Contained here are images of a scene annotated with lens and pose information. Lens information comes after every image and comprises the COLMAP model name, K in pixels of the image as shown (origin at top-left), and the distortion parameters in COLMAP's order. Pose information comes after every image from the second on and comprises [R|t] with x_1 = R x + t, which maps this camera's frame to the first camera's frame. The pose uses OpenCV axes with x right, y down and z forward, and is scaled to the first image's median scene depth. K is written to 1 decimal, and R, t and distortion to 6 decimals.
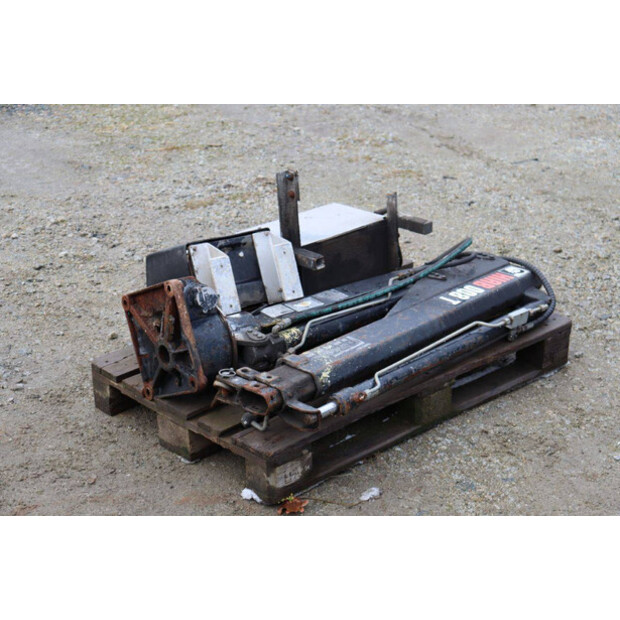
lens RADIAL K [[1201.5, 0, 310.0], [0, 1201.5, 310.0], [0, 0, 1]] dist [0.290742, -0.025105]
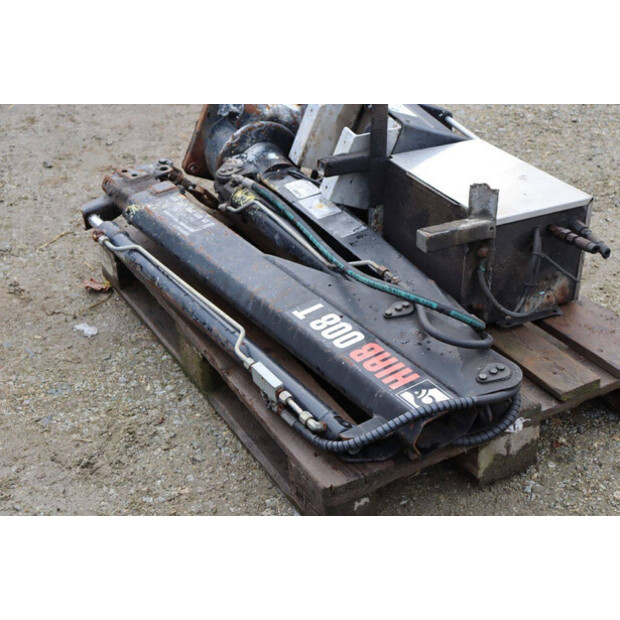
lens RADIAL K [[1033.1, 0, 310.0], [0, 1033.1, 310.0], [0, 0, 1]] dist [0.178945, 0.047559]
pose [[-0.213374, 0.530039, -0.820689, 0.632997], [-0.349447, 0.743053, 0.570753, -0.363996], [0.912337, 0.408571, 0.026672, 1.047833]]
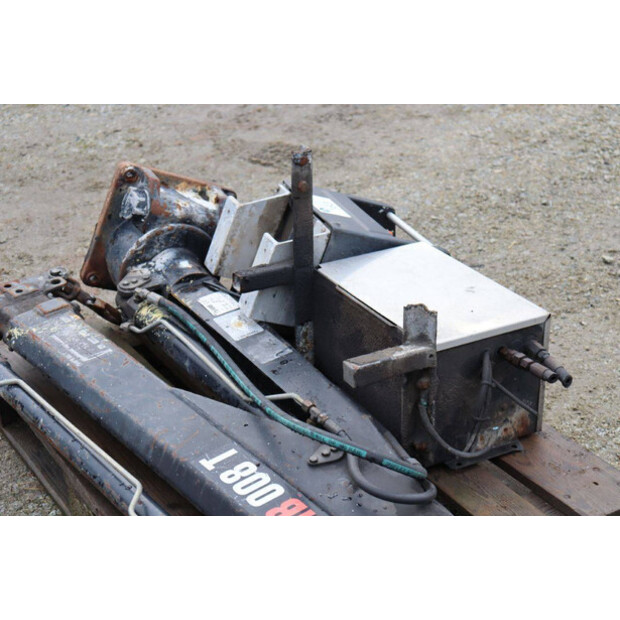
lens RADIAL K [[1201.5, 0, 310.0], [0, 1201.5, 310.0], [0, 0, 1]] dist [0.290742, -0.025105]
pose [[-0.176676, 0.476964, -0.860983, 0.603564], [-0.344462, 0.789463, 0.508029, -0.392668], [0.922026, 0.386333, 0.024817, 1.061932]]
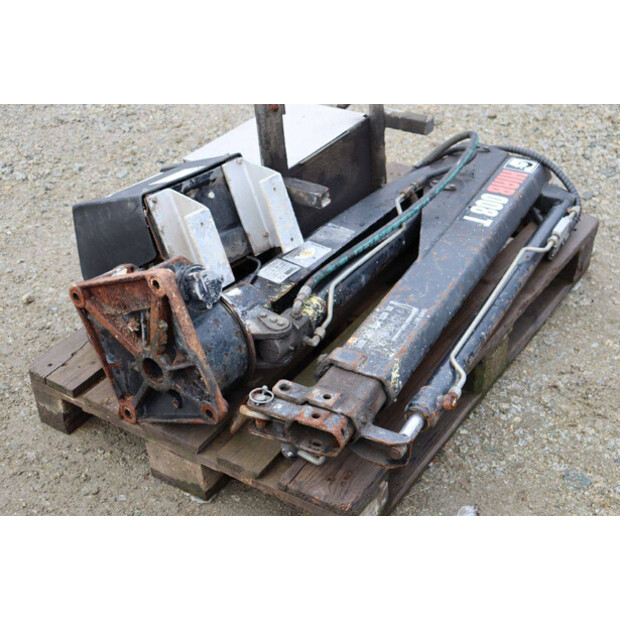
lens RADIAL K [[937.4, 0, 310.0], [0, 937.4, 310.0], [0, 0, 1]] dist [0.110878, 0.045927]
pose [[0.969755, -0.145554, 0.195933, -0.129024], [0.104411, 0.972962, 0.206018, -0.095612], [-0.220622, -0.179329, 0.958732, 0.446759]]
